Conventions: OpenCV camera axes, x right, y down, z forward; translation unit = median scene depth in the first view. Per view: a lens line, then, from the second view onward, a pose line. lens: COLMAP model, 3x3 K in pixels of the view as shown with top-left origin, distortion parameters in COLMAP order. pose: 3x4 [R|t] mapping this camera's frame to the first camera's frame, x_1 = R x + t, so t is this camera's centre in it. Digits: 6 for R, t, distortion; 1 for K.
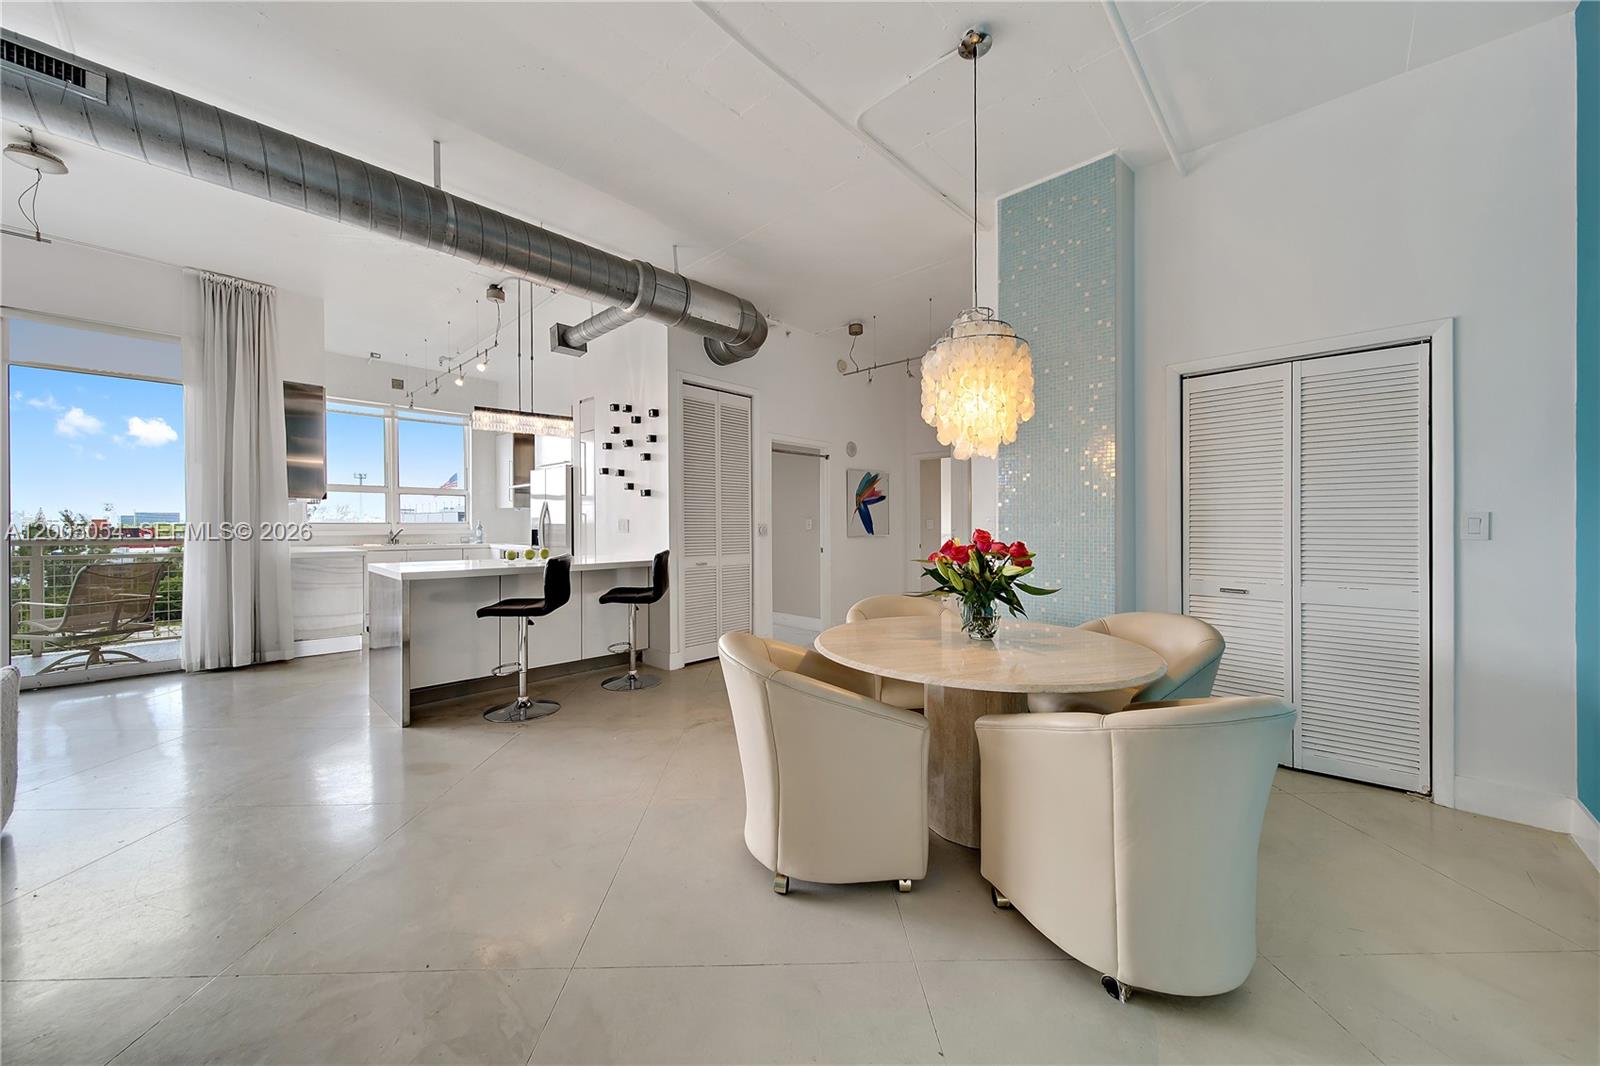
lens RADIAL K [[576.4, 0, 810.0], [0, 576.4, 531.8], [0, 0, 1]] dist [0.005603, -0.003016]
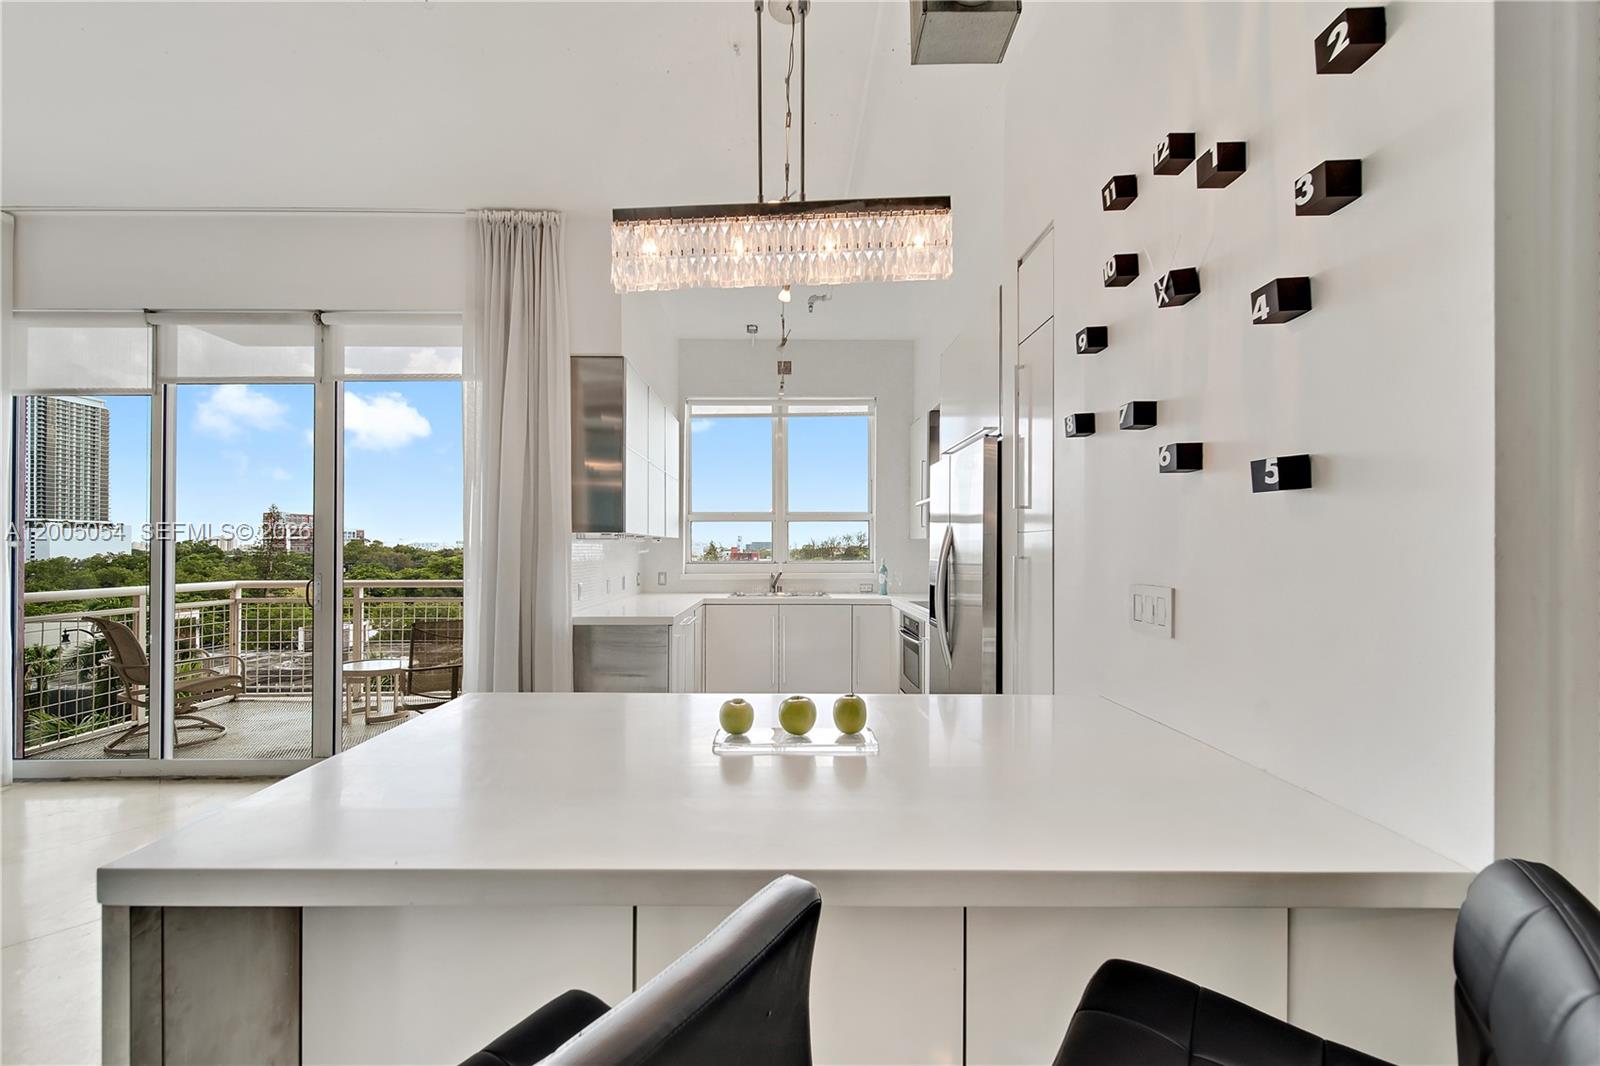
lens RADIAL K [[576.4, 0, 802.4], [0, 576.4, 560.3], [0, 0, 1]] dist [0.005603, -0.003016]
pose [[0.698112, 0.011981, -0.715888, -0.260055], [-0.006270, 0.999924, 0.010620, -0.037087], [0.715961, -0.002925, 0.698134, 0.739597]]
